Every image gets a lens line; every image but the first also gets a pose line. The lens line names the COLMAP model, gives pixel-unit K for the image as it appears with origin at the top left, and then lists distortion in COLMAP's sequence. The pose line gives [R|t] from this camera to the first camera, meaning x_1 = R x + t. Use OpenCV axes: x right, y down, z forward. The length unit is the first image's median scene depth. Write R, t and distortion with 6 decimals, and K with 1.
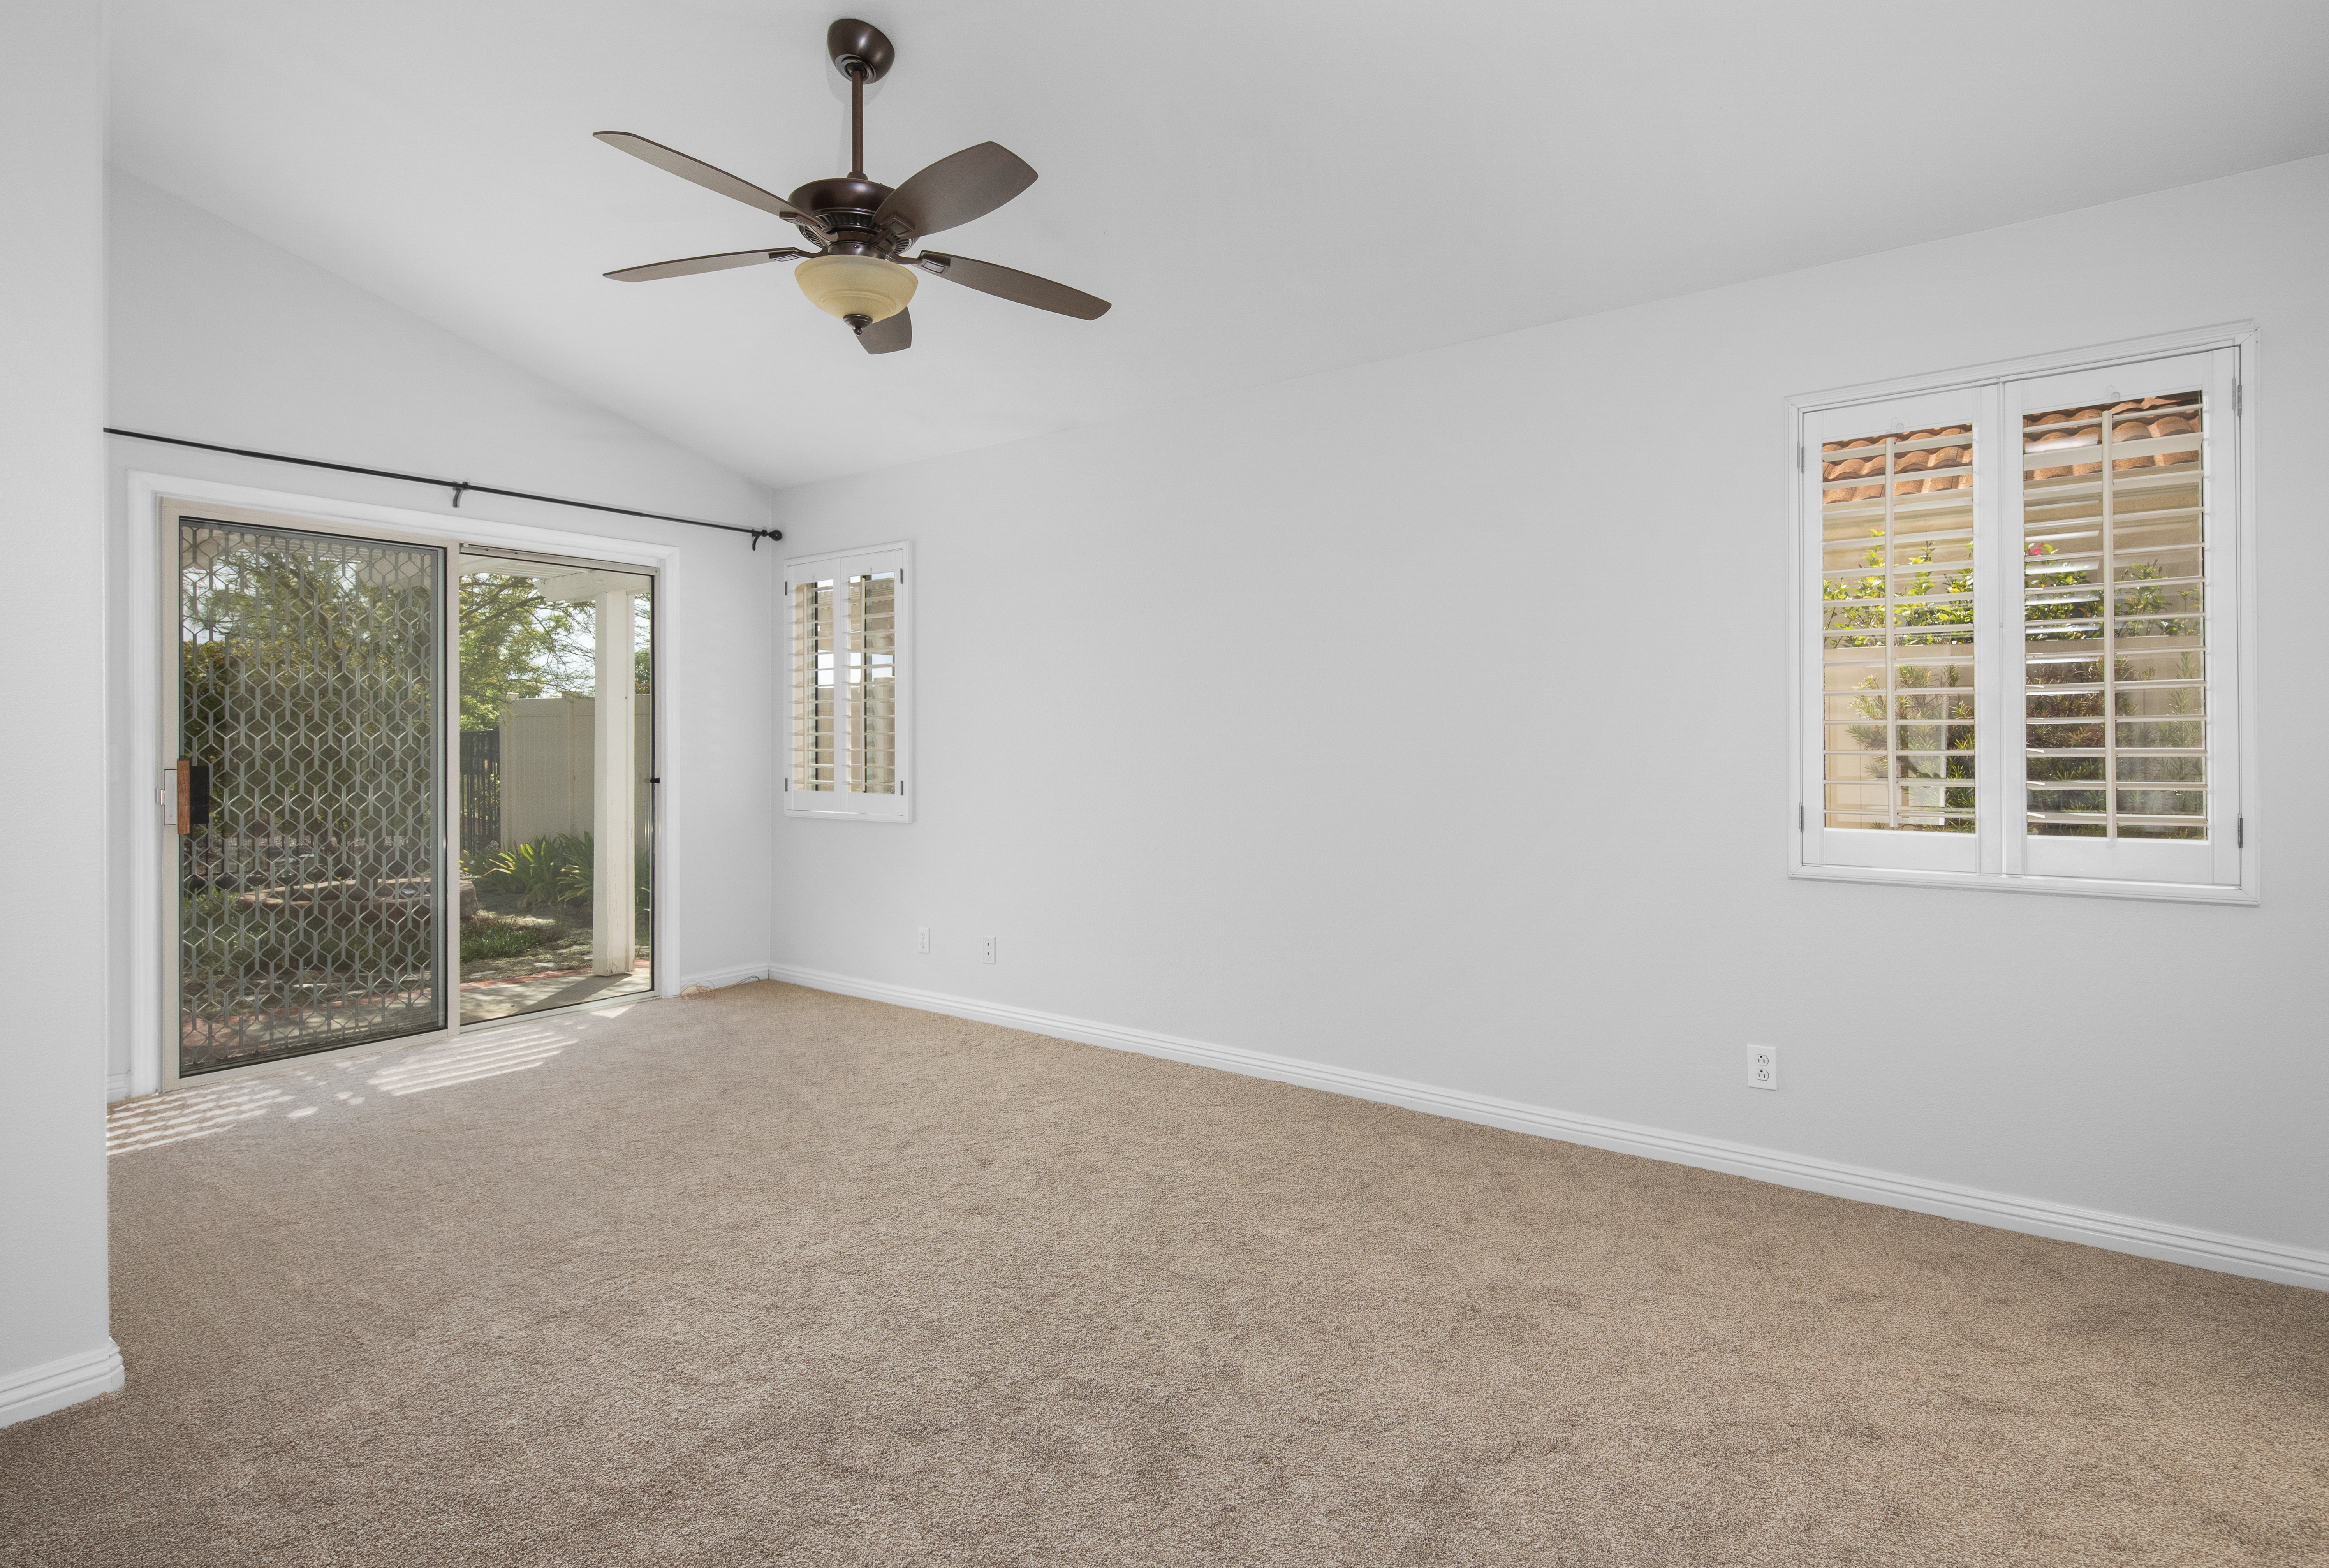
lens RADIAL K [[1148.2, 0, 1161.8], [0, 1148.2, 741.4], [0, 0, 1]] dist [-0.001479, -0.000305]
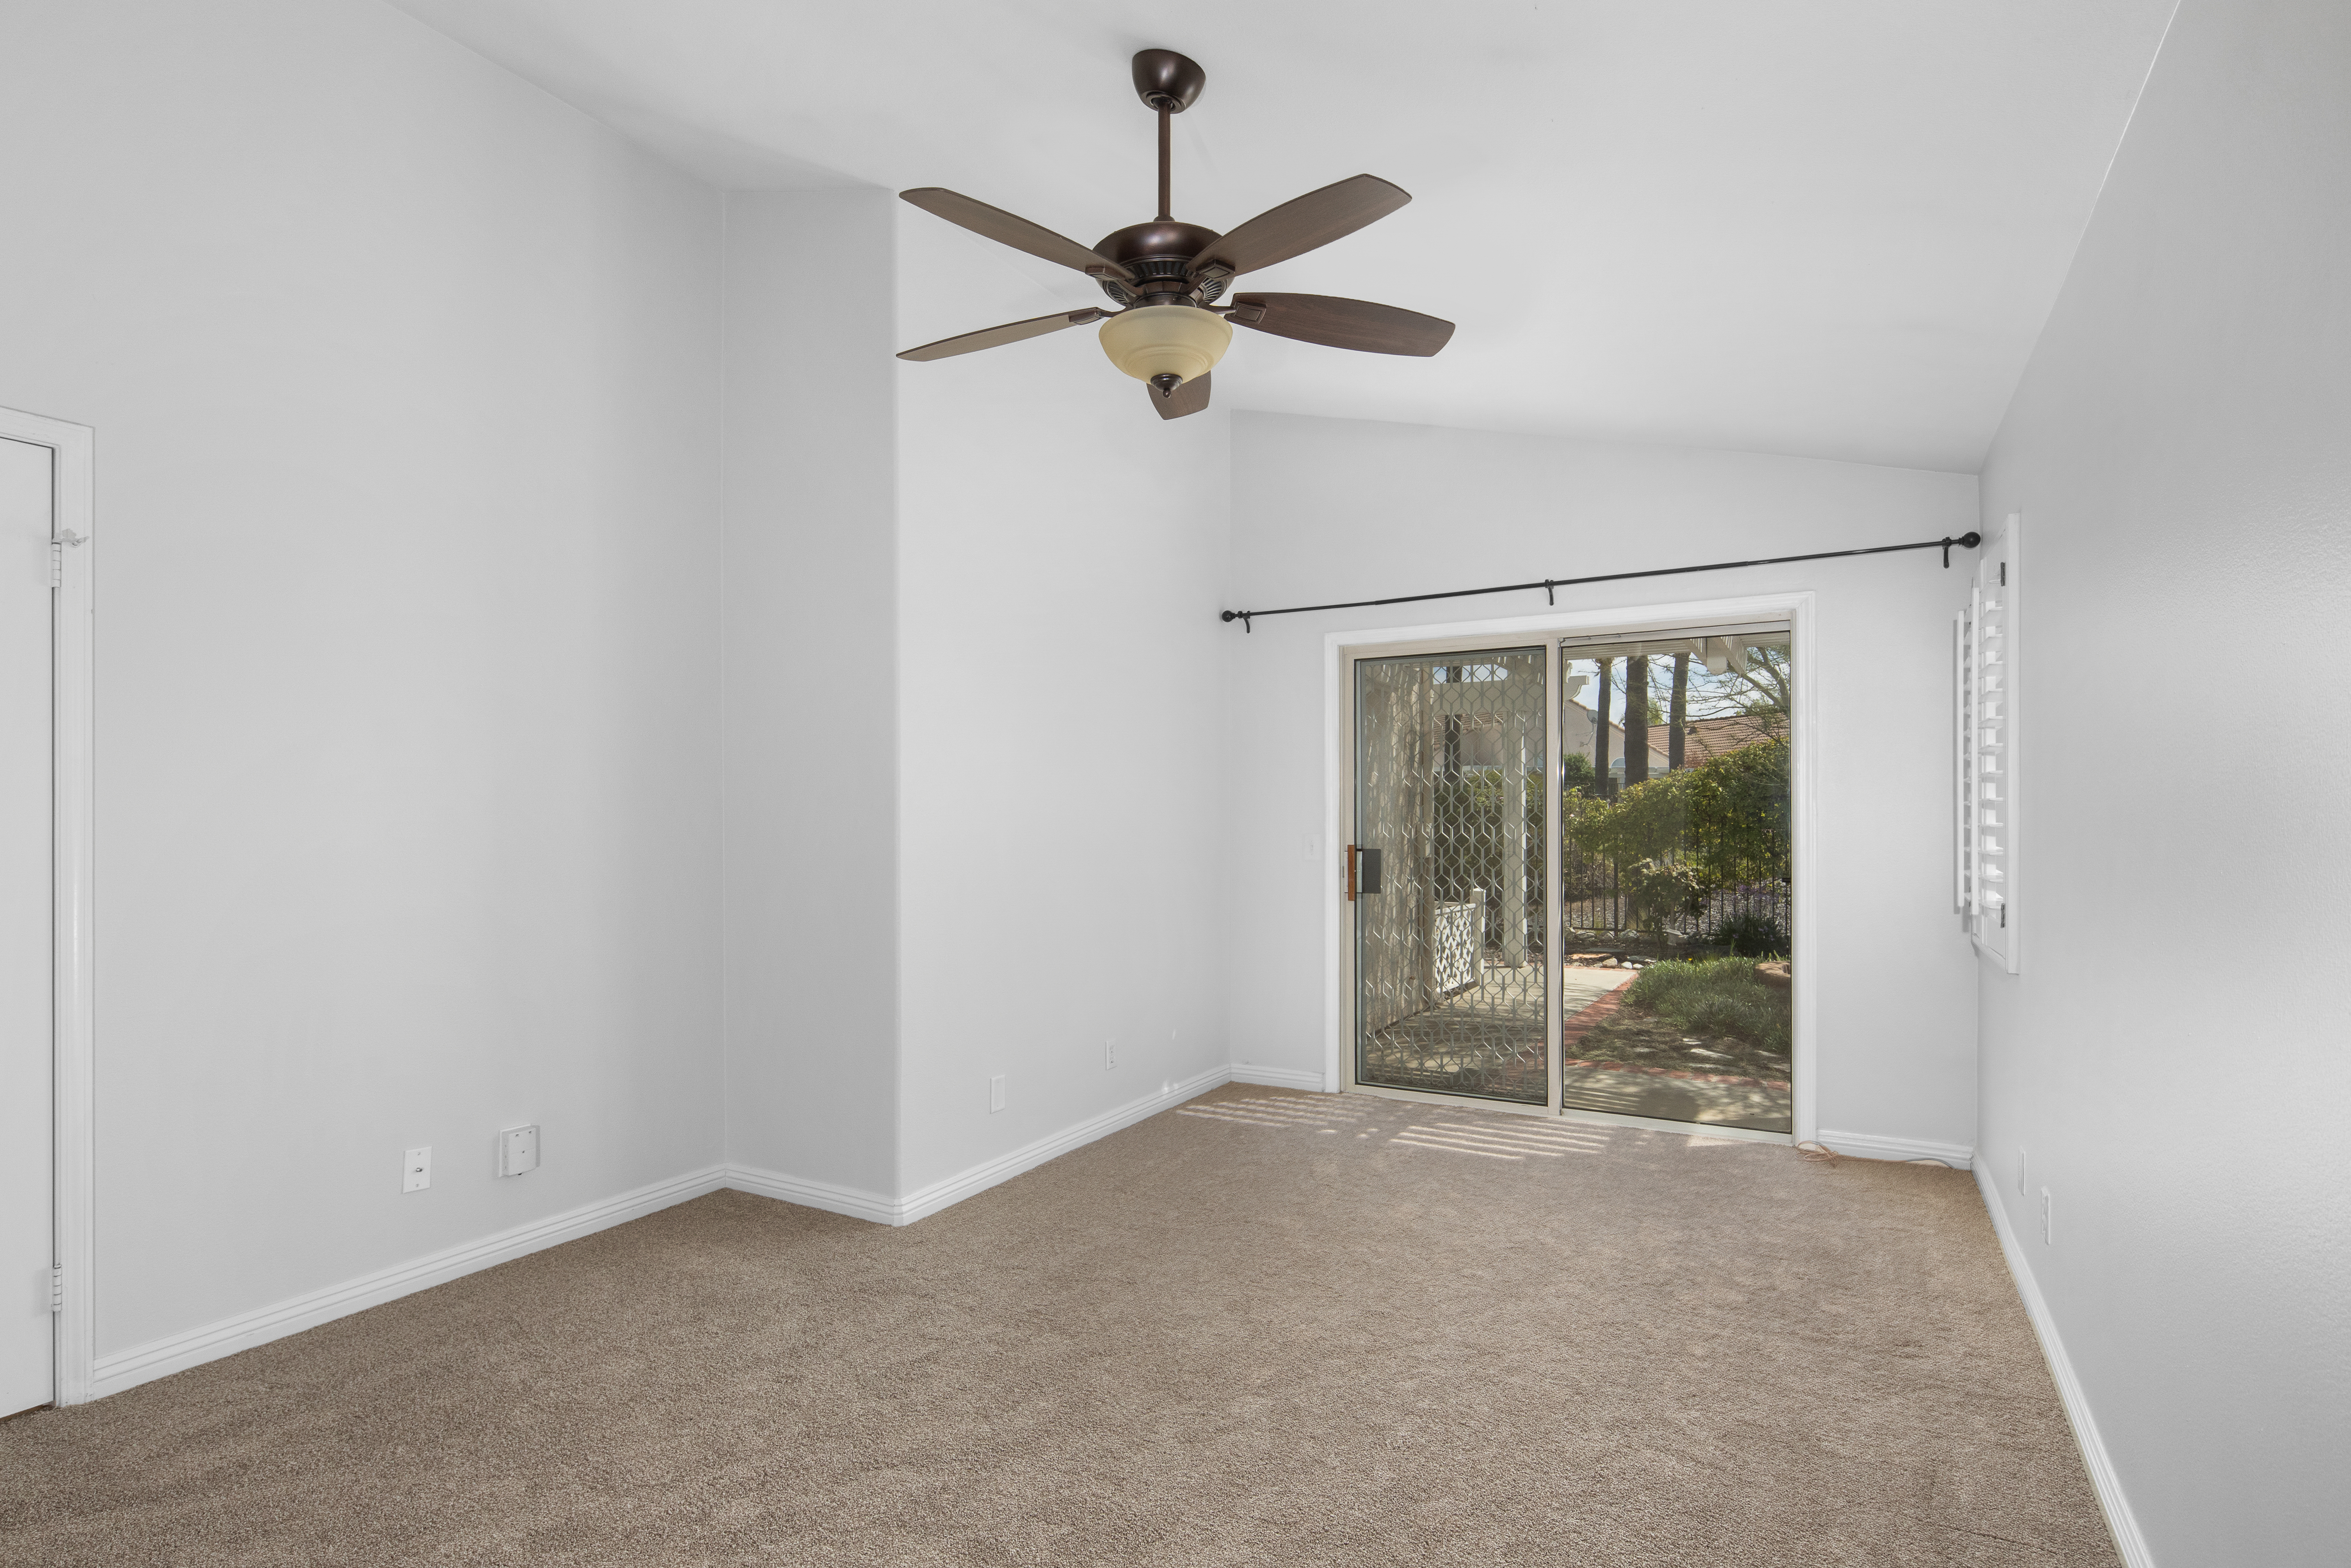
lens RADIAL K [[1160.0, 0, 1171.9], [0, 1160.0, 814.0], [0, 0, 1]] dist [0.001407, 0.000092]
pose [[0.122243, 0.006880, -0.992476, 0.396436], [0.000989, 0.999975, 0.007054, -0.024648], [0.992500, -0.001844, 0.122233, 0.559694]]
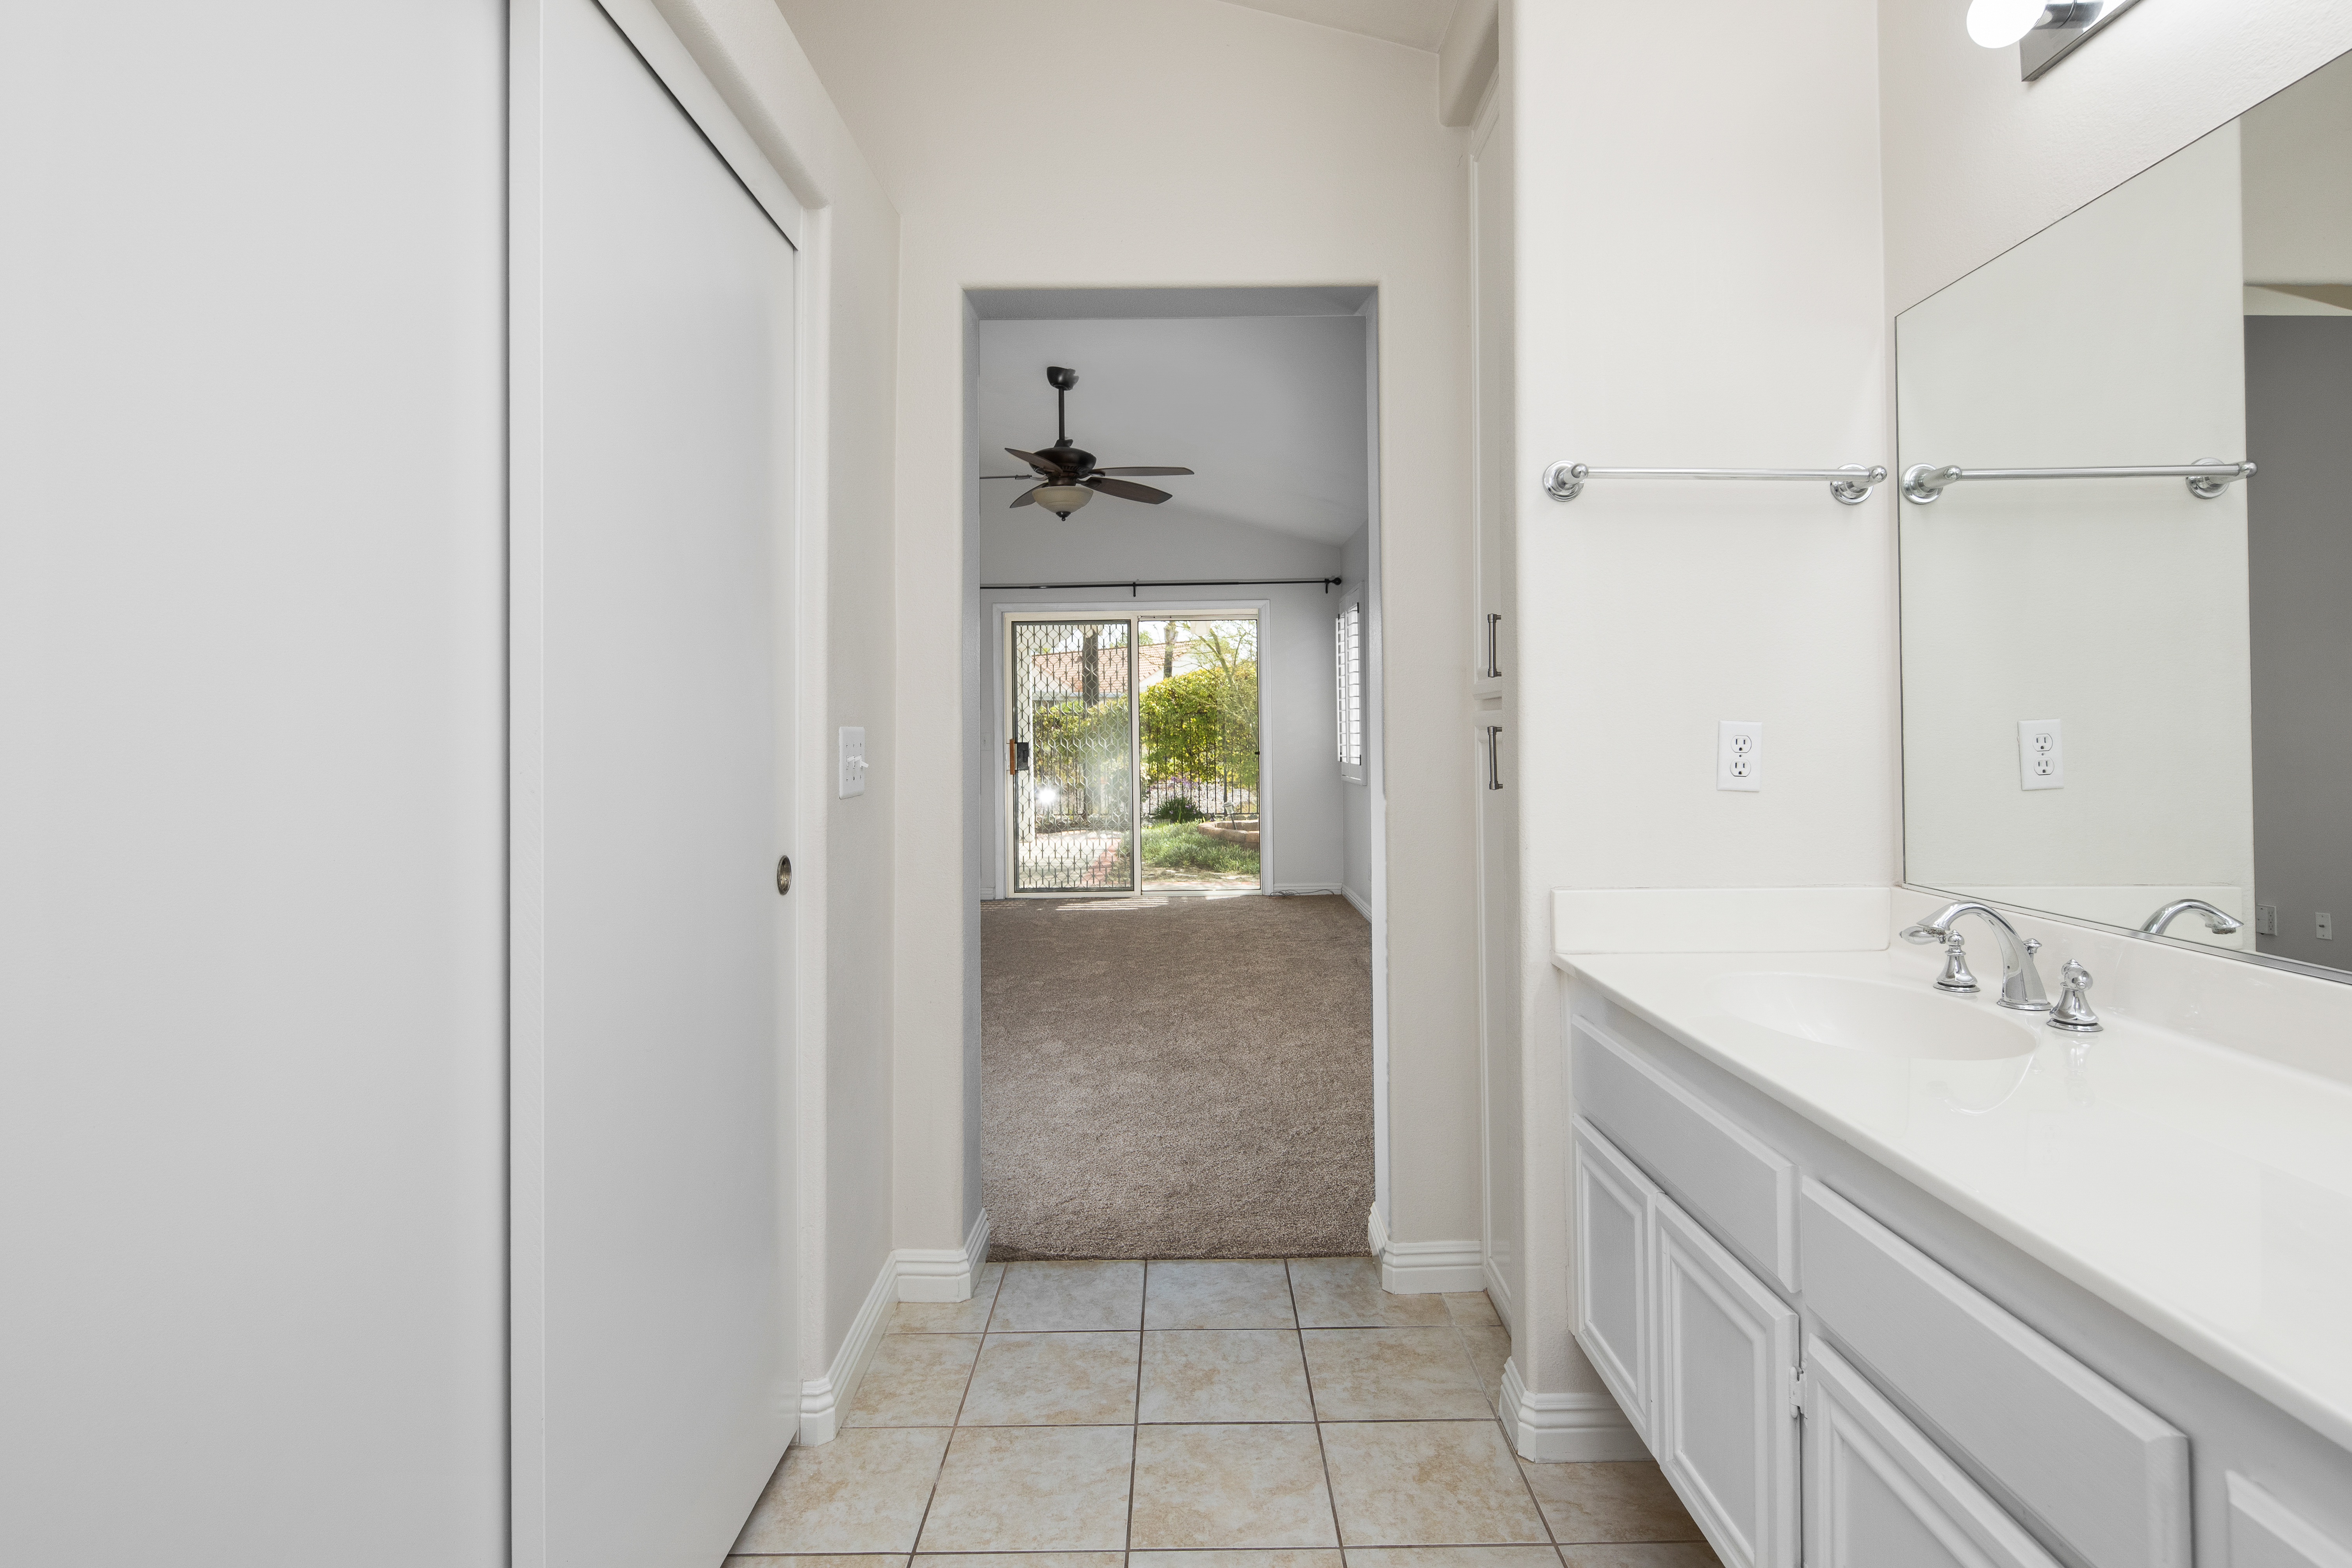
lens RADIAL K [[1160.6, 0, 1180.5], [0, 1160.6, 714.9], [0, 0, 1]] dist [0.000427, 0.000010]
pose [[0.600187, -0.012374, -0.799764, 0.895093], [0.010062, 0.999918, -0.007919, -0.007595], [0.799797, -0.003294, 0.600262, -0.018665]]
